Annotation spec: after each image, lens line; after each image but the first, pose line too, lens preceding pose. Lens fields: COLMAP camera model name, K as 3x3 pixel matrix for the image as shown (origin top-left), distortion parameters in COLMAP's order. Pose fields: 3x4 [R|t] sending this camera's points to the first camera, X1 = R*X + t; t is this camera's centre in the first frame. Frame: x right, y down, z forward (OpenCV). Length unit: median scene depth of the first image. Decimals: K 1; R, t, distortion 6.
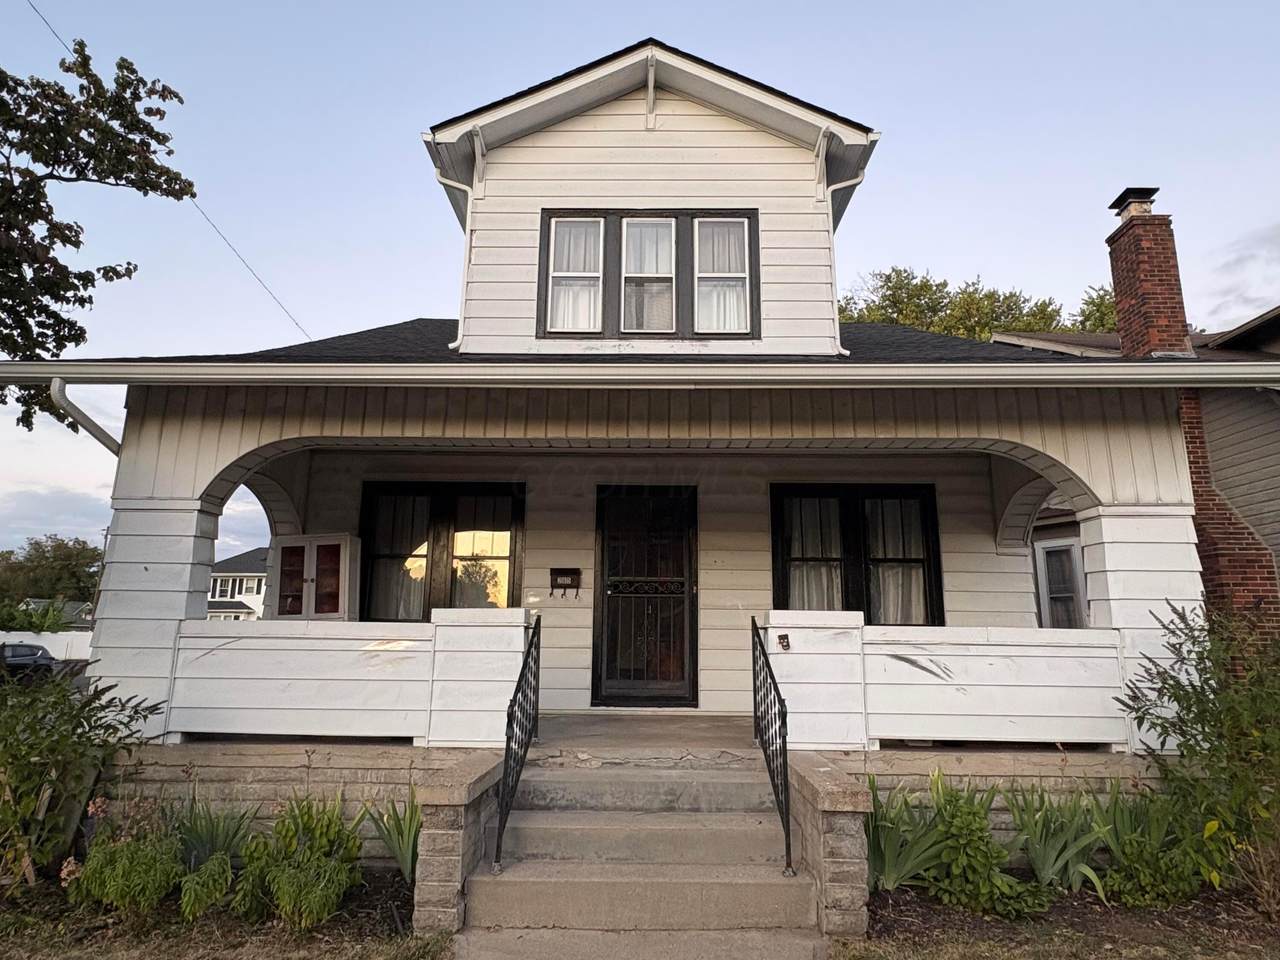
lens RADIAL K [[737.6, 0, 640.0], [0, 737.6, 480.0], [0, 0, 1]] dist [0.003962, -0.000237]
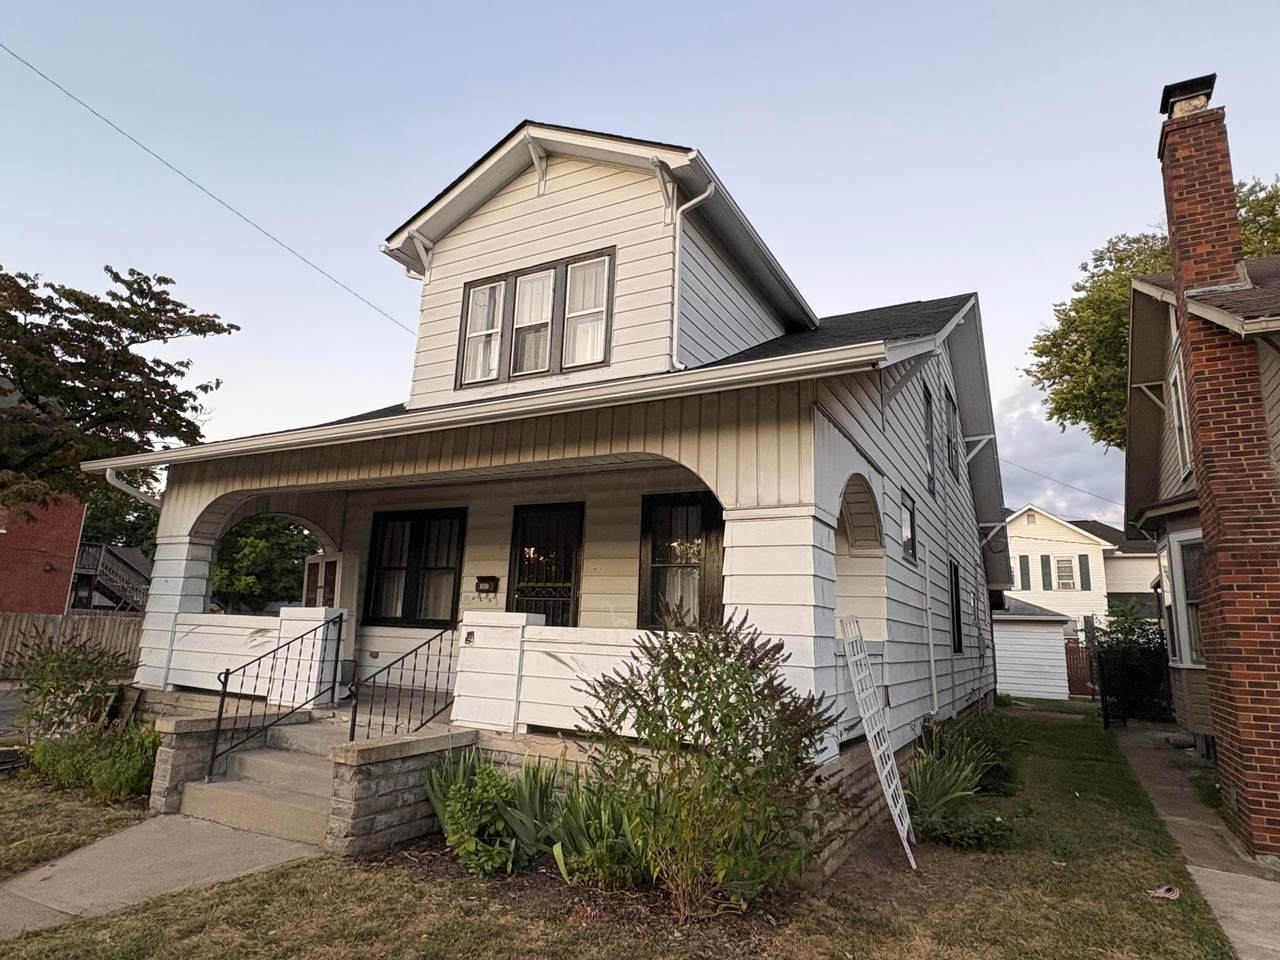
lens RADIAL K [[737.6, 0, 640.0], [0, 737.6, 480.0], [0, 0, 1]] dist [0.003962, -0.000237]
pose [[0.883734, -0.070530, -0.462644, 0.687852], [0.068808, 0.997417, -0.020619, 0.004579], [0.462903, -0.013612, 0.886304, 0.043381]]
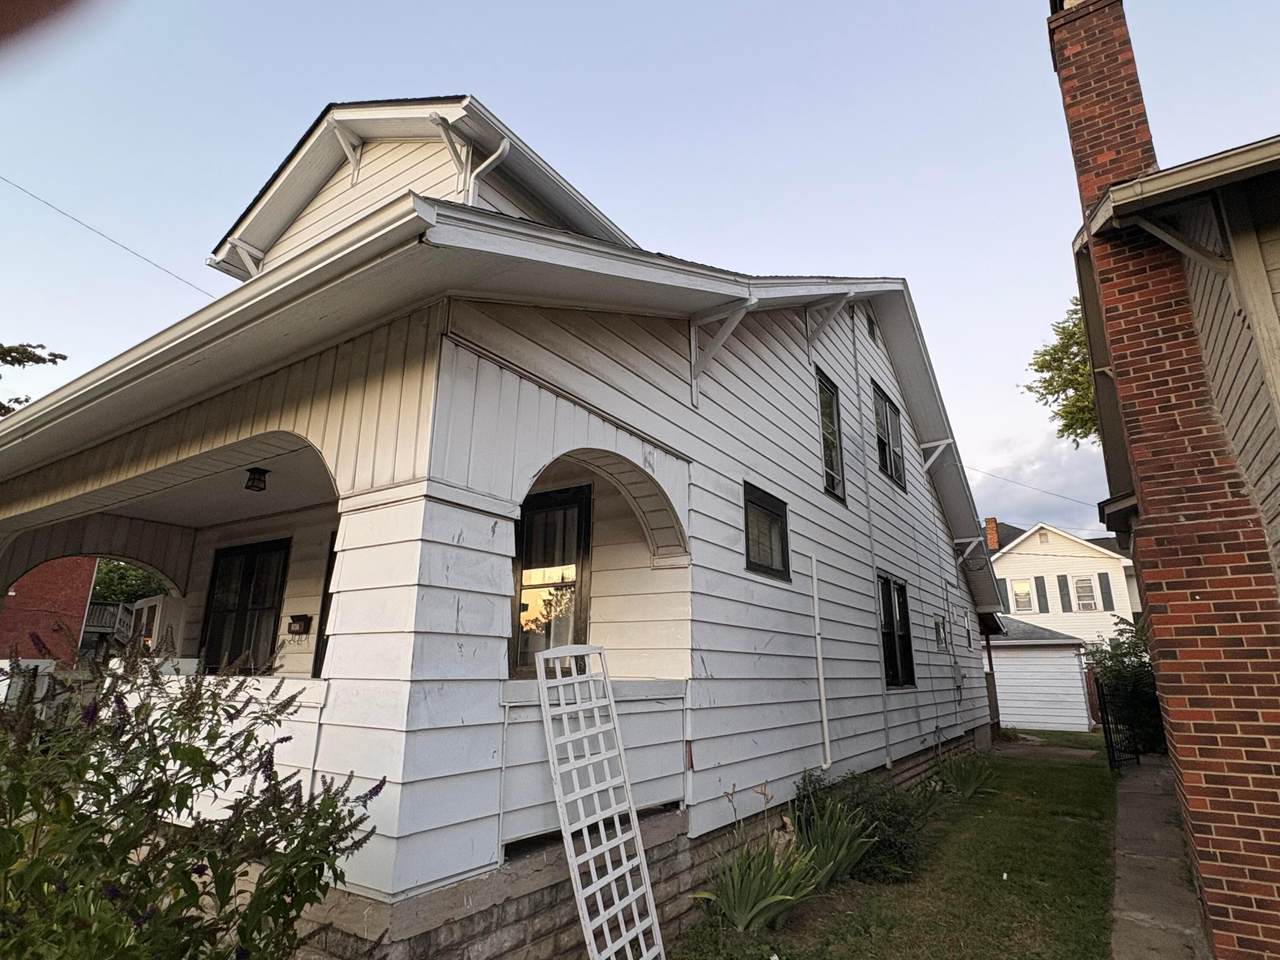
lens RADIAL K [[688.1, 0, 640.0], [0, 688.1, 480.0], [0, 0, 1]] dist [0.001567, 0.000857]
pose [[0.841550, -0.146965, -0.519802, 0.836481], [0.114687, 0.988951, -0.093933, 0.076765], [0.527864, 0.019435, 0.849107, 0.416817]]
